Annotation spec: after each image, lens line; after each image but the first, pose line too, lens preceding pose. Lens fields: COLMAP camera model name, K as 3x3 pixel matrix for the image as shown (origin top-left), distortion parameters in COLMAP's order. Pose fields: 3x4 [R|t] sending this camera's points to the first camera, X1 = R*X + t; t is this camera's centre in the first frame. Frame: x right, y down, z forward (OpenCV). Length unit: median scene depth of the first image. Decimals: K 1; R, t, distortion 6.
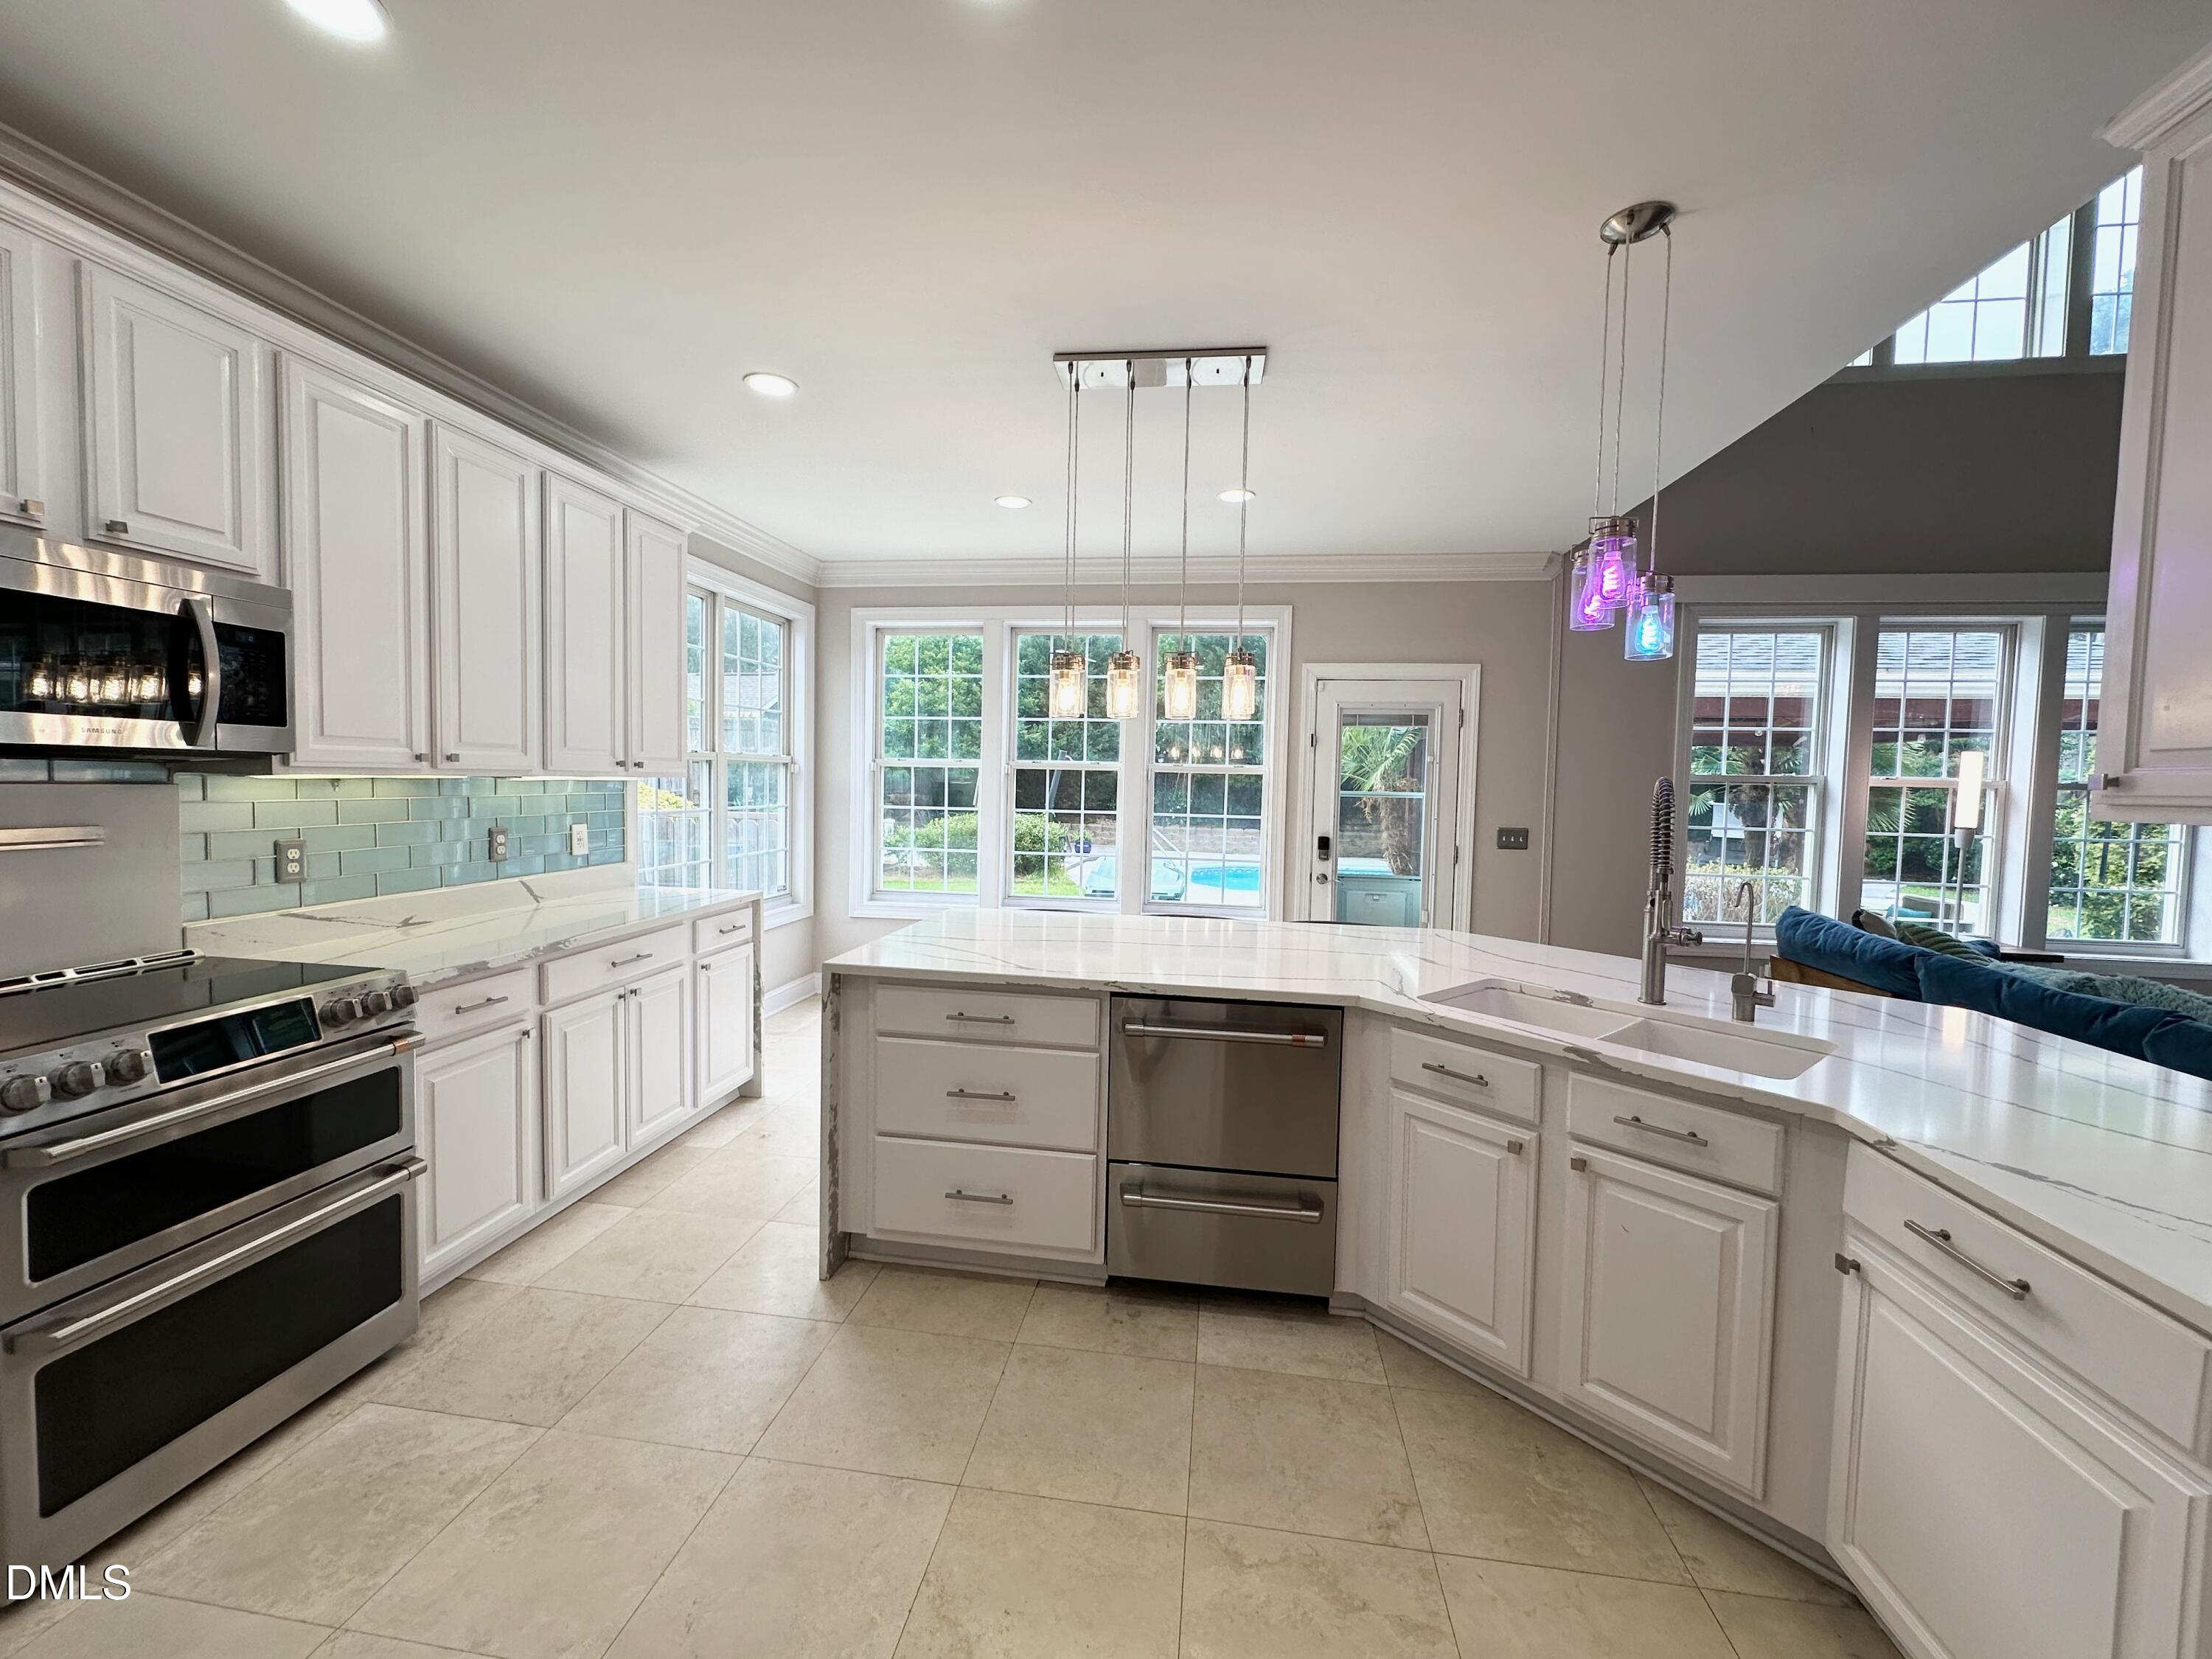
lens RADIAL K [[884.2, 0, 1100.4], [0, 884.2, 826.7], [0, 0, 1]] dist [0.000123, 0.000776]
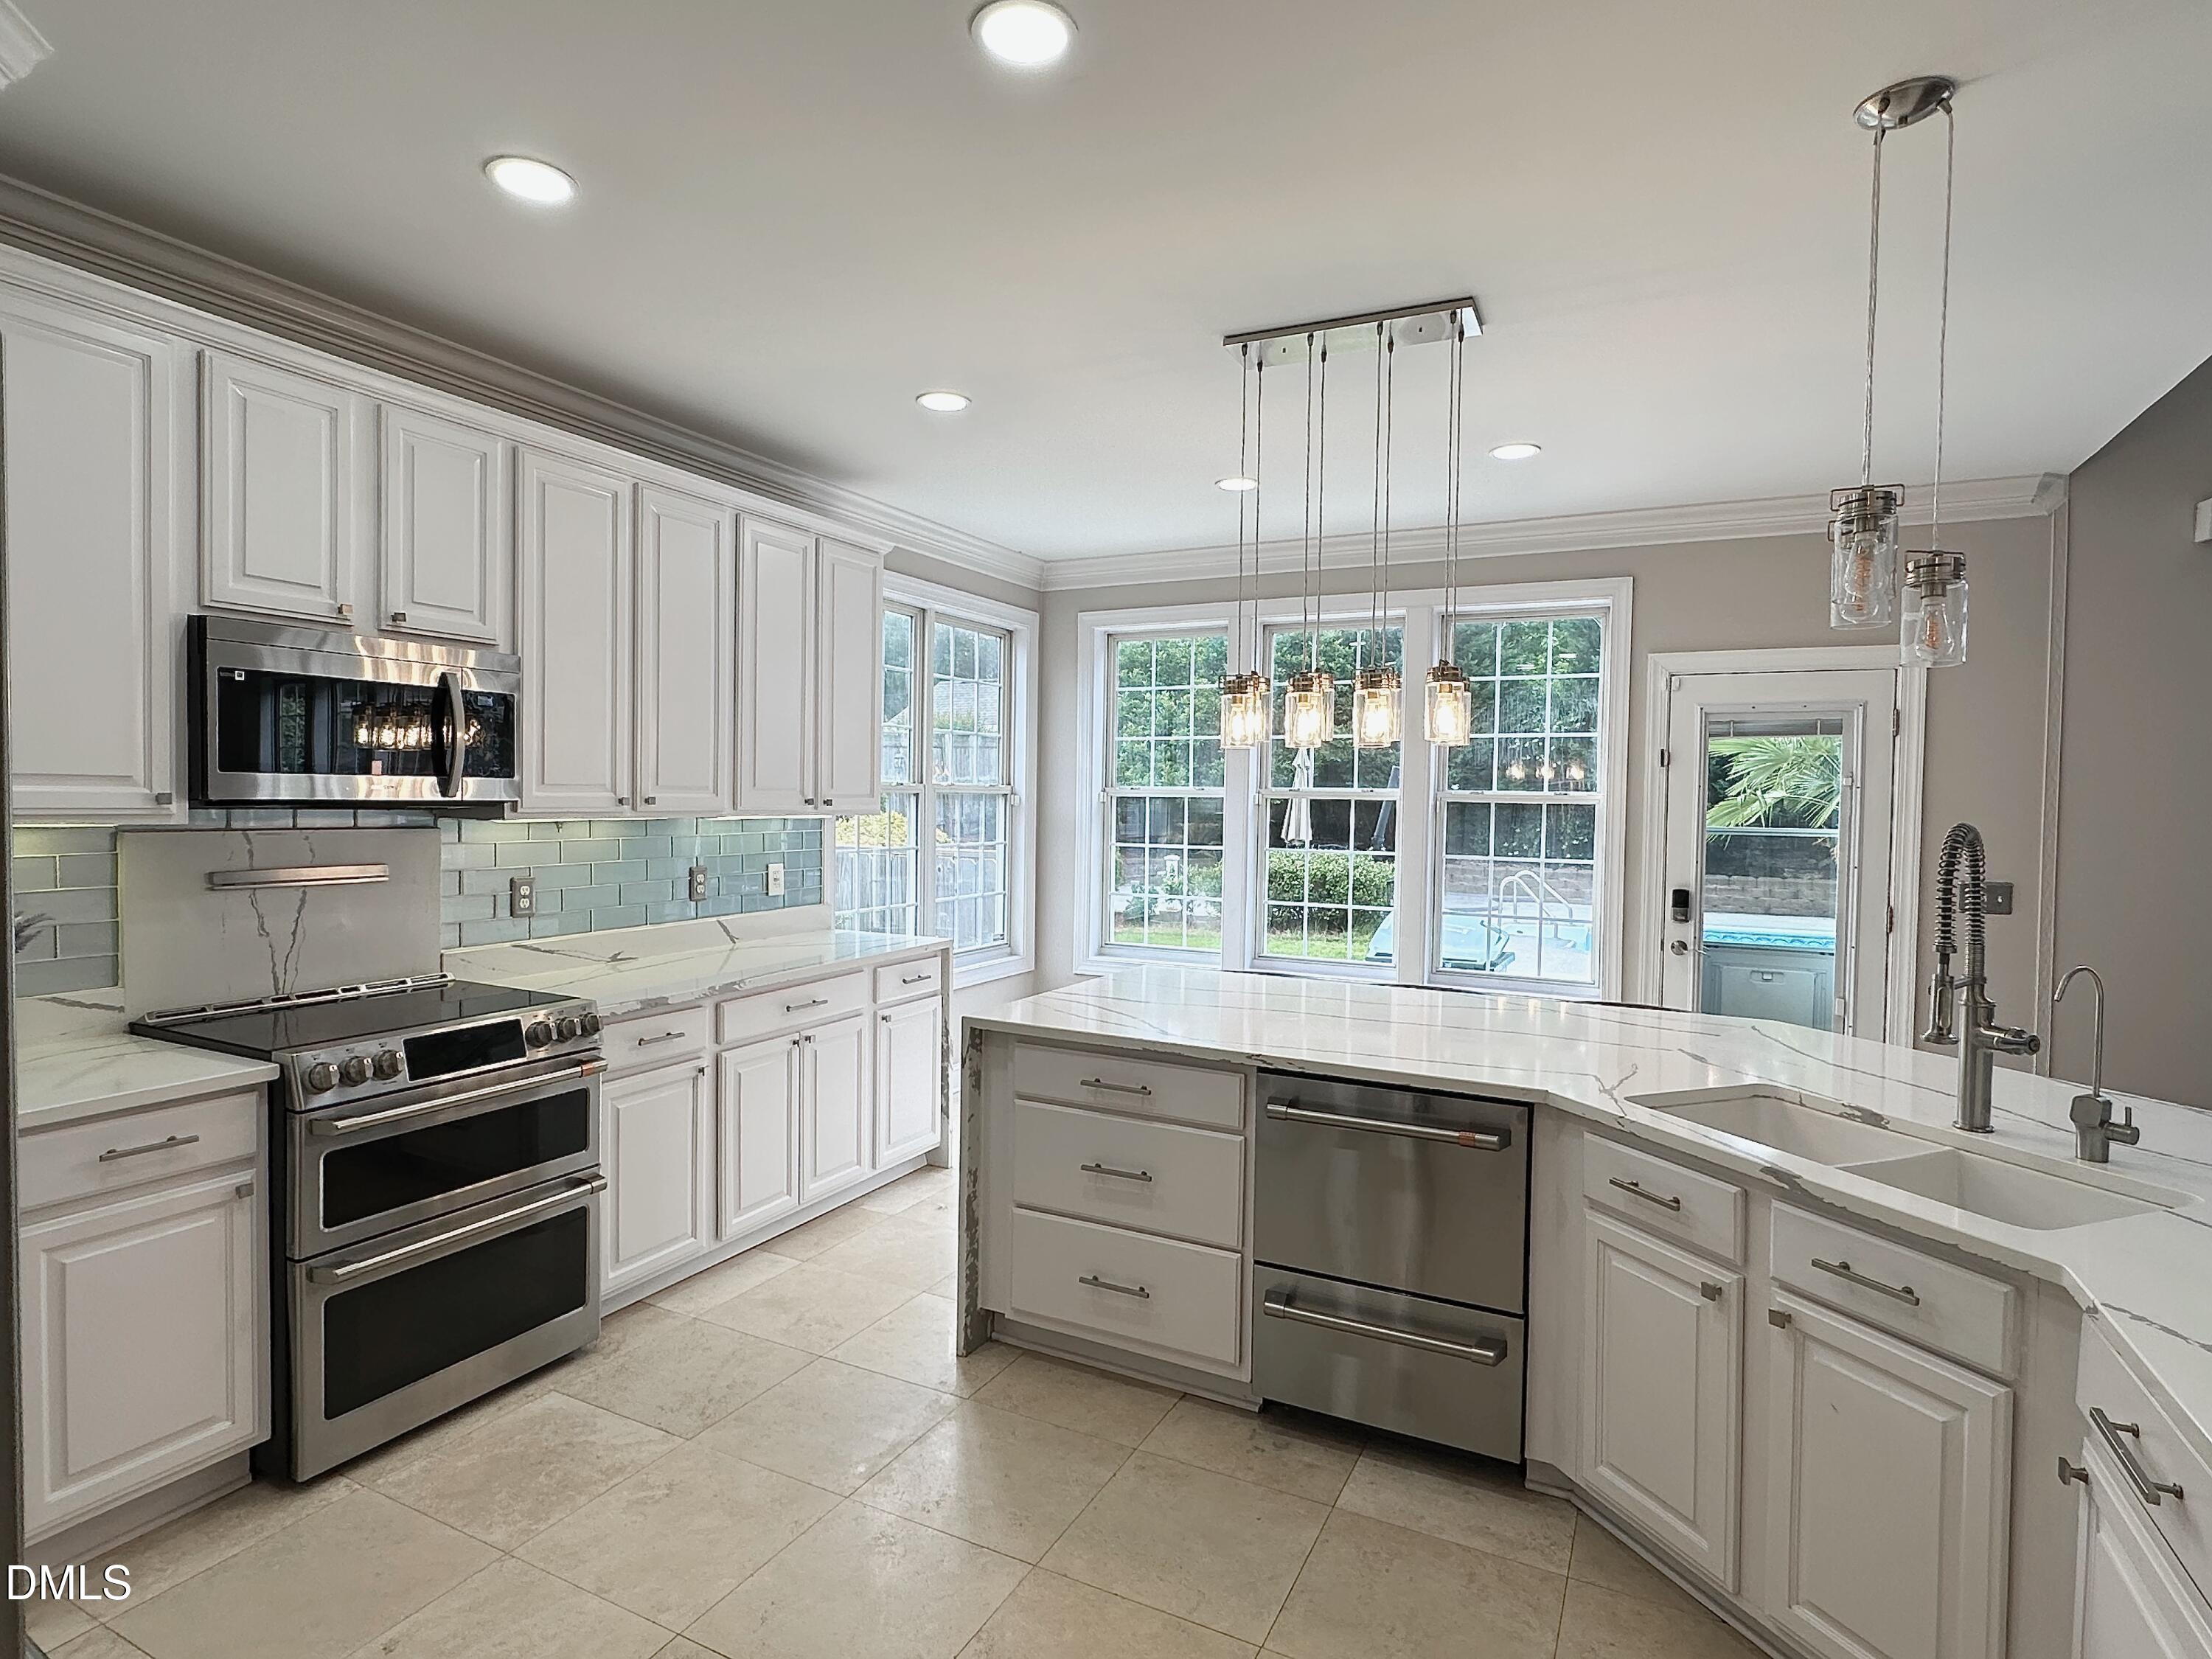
lens RADIAL K [[1172.9, 0, 1095.3], [0, 1172.9, 835.8], [0, 0, 1]] dist [0.001993, -0.000259]
pose [[0.946266, 0.003755, -0.323367, 0.233639], [-0.011568, 0.999686, -0.022242, -0.013244], [0.323182, 0.024788, 0.946012, -0.151545]]
